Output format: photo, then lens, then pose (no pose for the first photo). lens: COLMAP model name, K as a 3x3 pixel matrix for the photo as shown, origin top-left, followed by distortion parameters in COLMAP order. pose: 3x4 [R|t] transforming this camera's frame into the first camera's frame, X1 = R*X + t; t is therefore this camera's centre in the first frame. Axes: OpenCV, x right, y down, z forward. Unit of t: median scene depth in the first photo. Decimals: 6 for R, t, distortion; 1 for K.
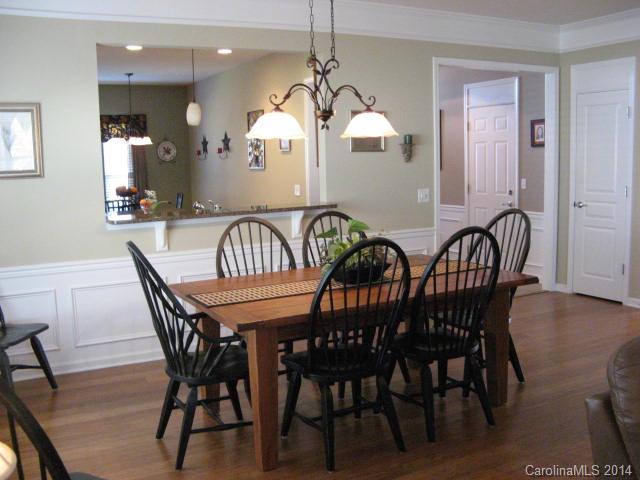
lens RADIAL K [[655.5, 0, 320.0], [0, 655.5, 240.0], [0, 0, 1]] dist [-0.180673, 0.173015]
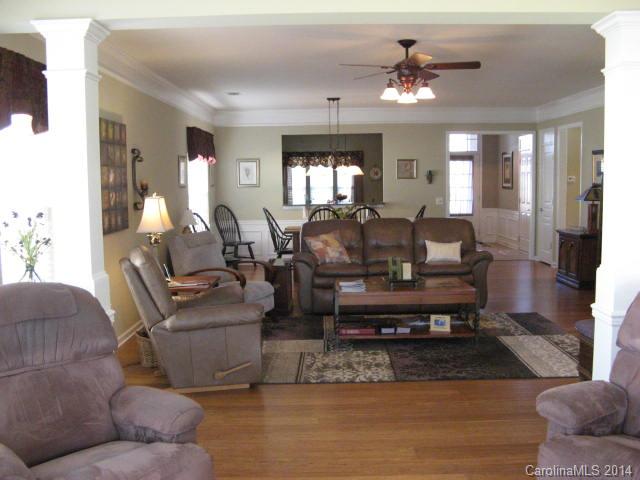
lens RADIAL K [[655.5, 0, 320.0], [0, 655.5, 240.0], [0, 0, 1]] dist [-0.180673, 0.173015]
pose [[0.876409, 0.059205, -0.477914, 0.813783], [-0.070317, 0.997510, -0.005376, 0.088550], [0.476405, 0.038318, 0.878390, -0.929526]]
